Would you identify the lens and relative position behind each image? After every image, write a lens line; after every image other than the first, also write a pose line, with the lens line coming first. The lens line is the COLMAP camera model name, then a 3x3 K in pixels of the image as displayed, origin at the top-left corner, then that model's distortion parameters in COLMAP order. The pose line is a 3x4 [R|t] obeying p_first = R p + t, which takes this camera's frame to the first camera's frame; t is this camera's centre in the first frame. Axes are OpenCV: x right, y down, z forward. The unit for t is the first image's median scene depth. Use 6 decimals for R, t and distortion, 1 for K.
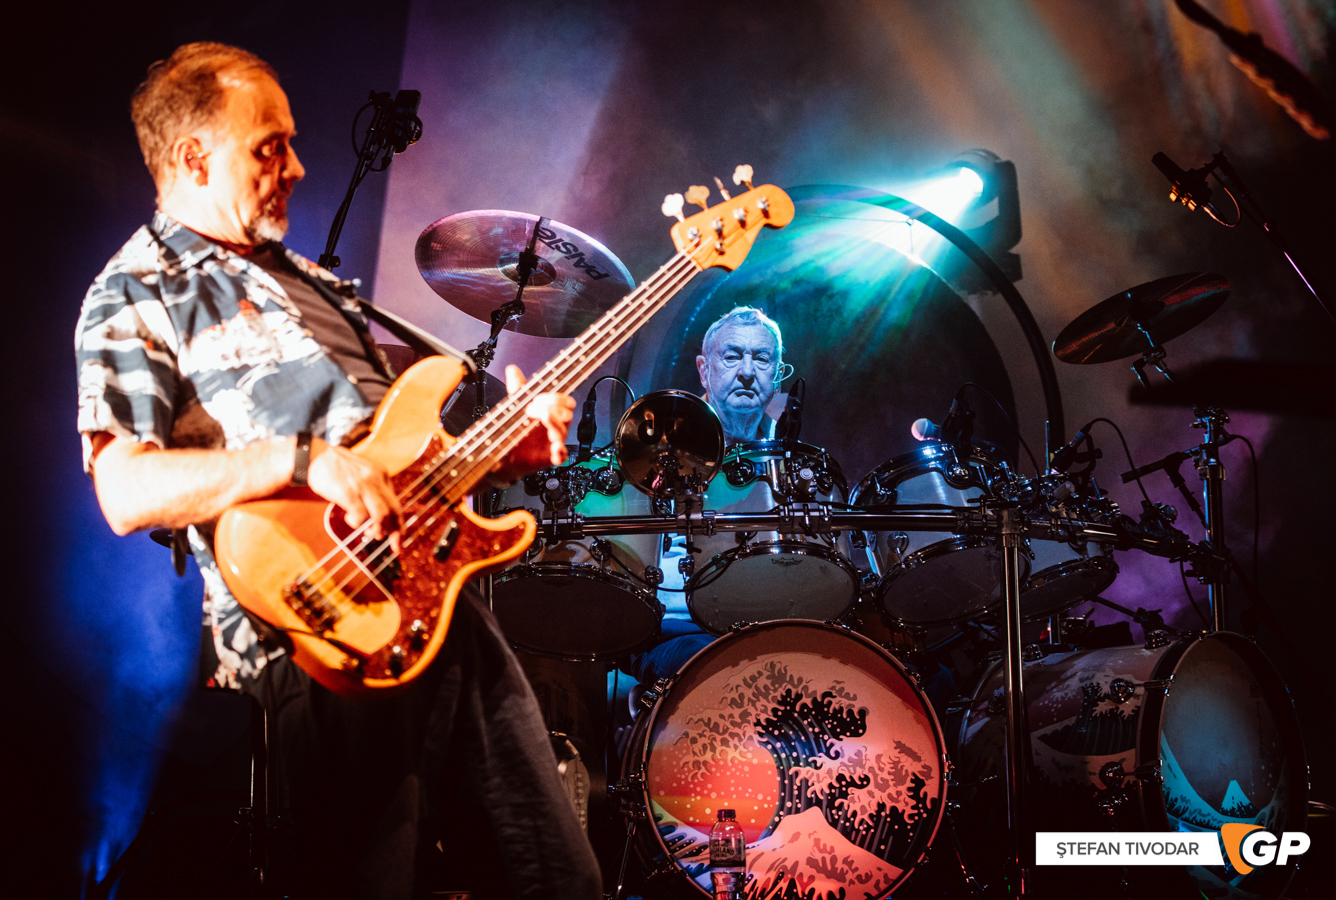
lens RADIAL K [[3561.2, 0, 666.9], [0, 3561.2, 447.4], [0, 0, 1]] dist [0.123546, 0.000000]
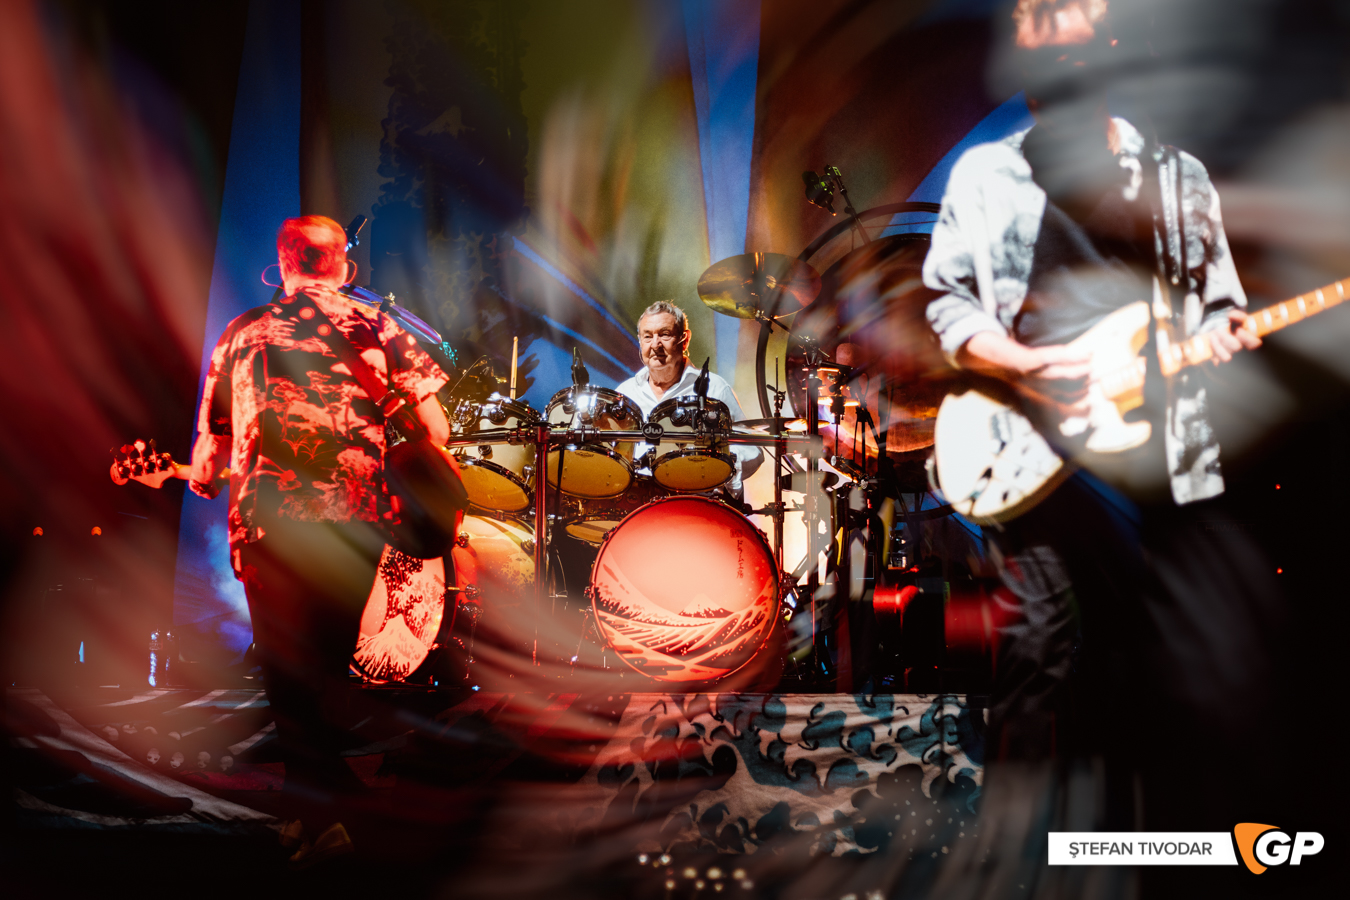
lens RADIAL K [[2067.5, 0, 708.1], [0, 2067.5, 461.1], [0, 0, 1]] dist [-0.084525, 0.000000]
pose [[0.680199, -0.055316, -0.730937, 0.857170], [0.083508, 0.996504, 0.002298, 0.038490], [0.728255, -0.062602, 0.682441, 0.443770]]
